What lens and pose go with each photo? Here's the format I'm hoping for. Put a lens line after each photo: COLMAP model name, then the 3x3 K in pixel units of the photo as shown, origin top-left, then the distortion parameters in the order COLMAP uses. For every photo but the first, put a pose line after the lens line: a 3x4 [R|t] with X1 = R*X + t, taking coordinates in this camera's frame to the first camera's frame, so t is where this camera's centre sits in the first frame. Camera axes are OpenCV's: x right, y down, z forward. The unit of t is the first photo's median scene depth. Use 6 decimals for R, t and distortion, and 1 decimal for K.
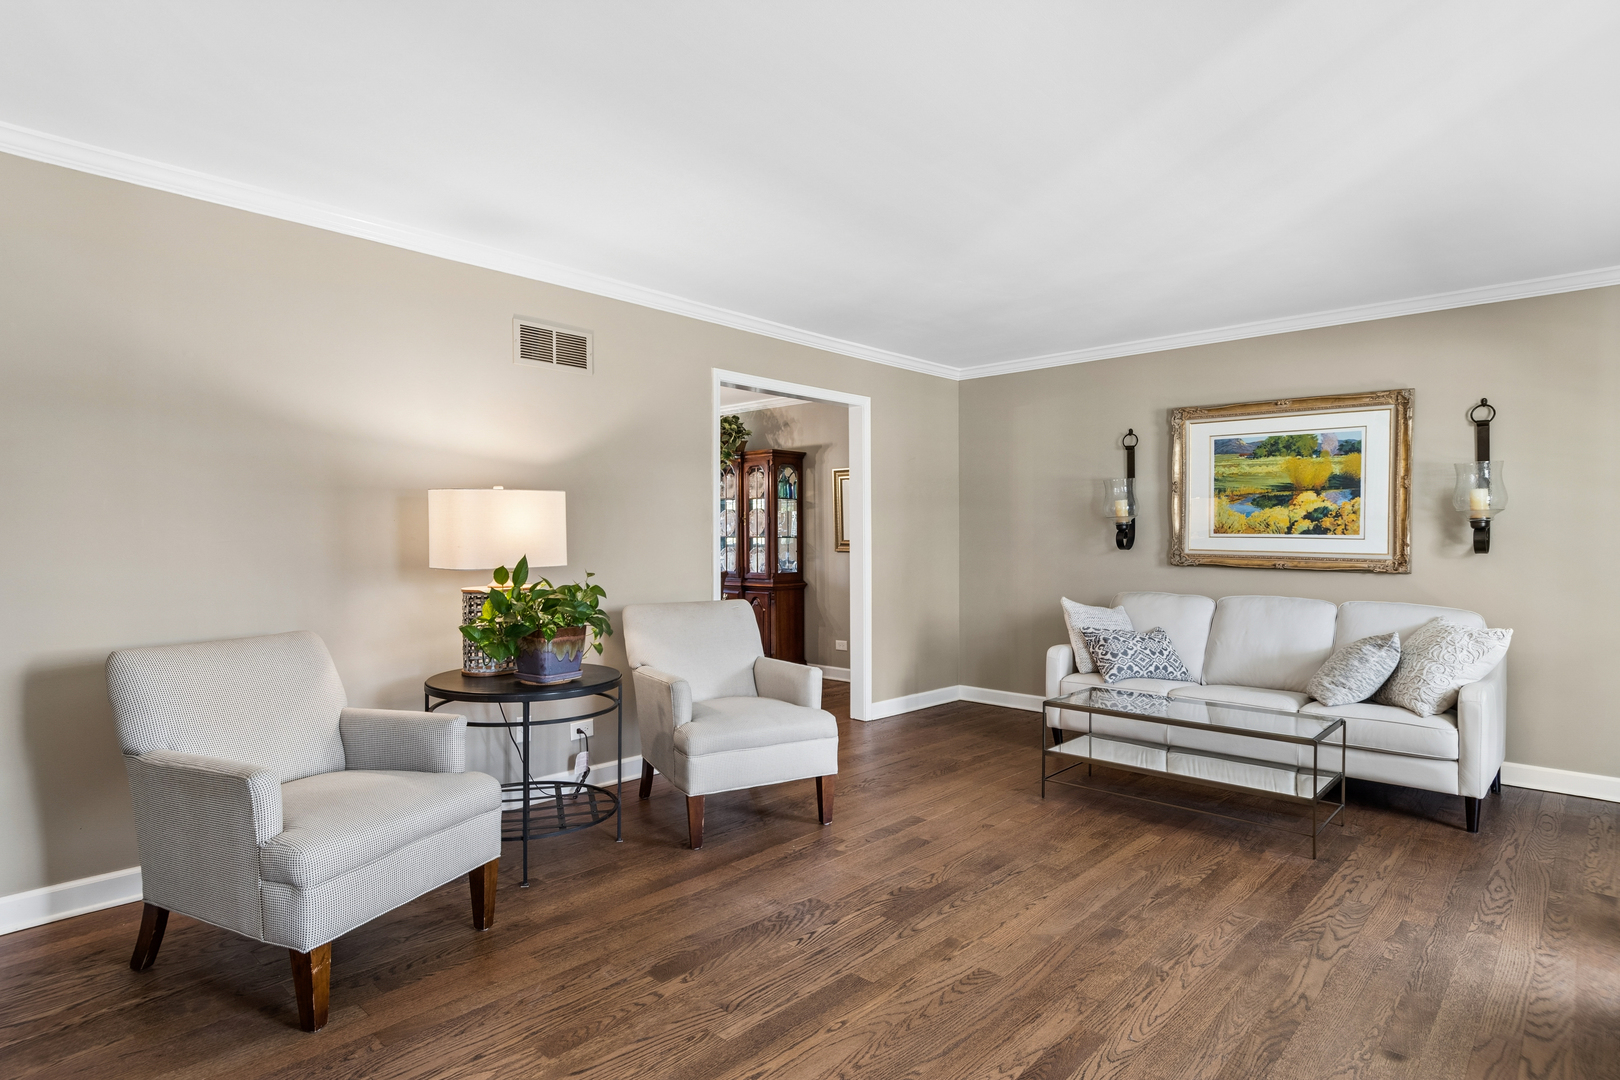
lens RADIAL K [[859.9, 0, 810.0], [0, 859.9, 540.0], [0, 0, 1]] dist [0.000348, 0.000051]
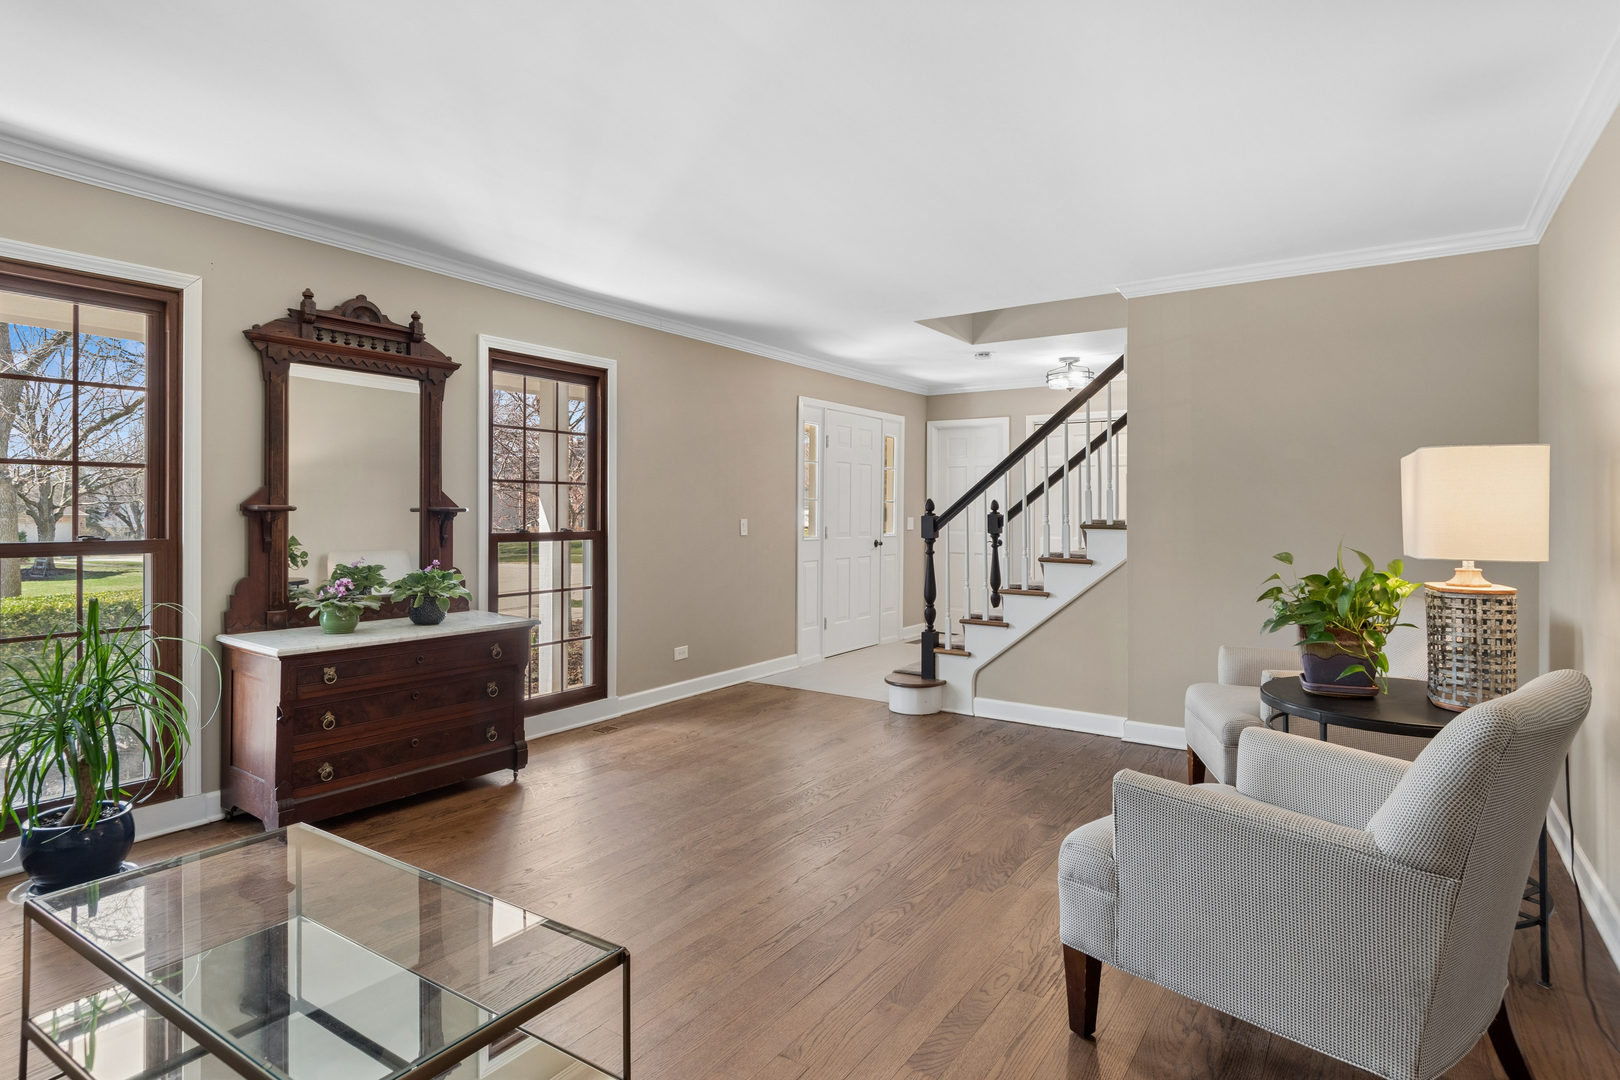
lens RADIAL K [[859.9, 0, 810.0], [0, 859.9, 540.0], [0, 0, 1]] dist [0.000348, 0.000051]
pose [[-0.988029, -0.003435, -0.154232, 0.346450], [-0.008836, 0.999371, 0.034347, -0.003422], [0.154017, 0.035299, -0.987437, 1.888462]]
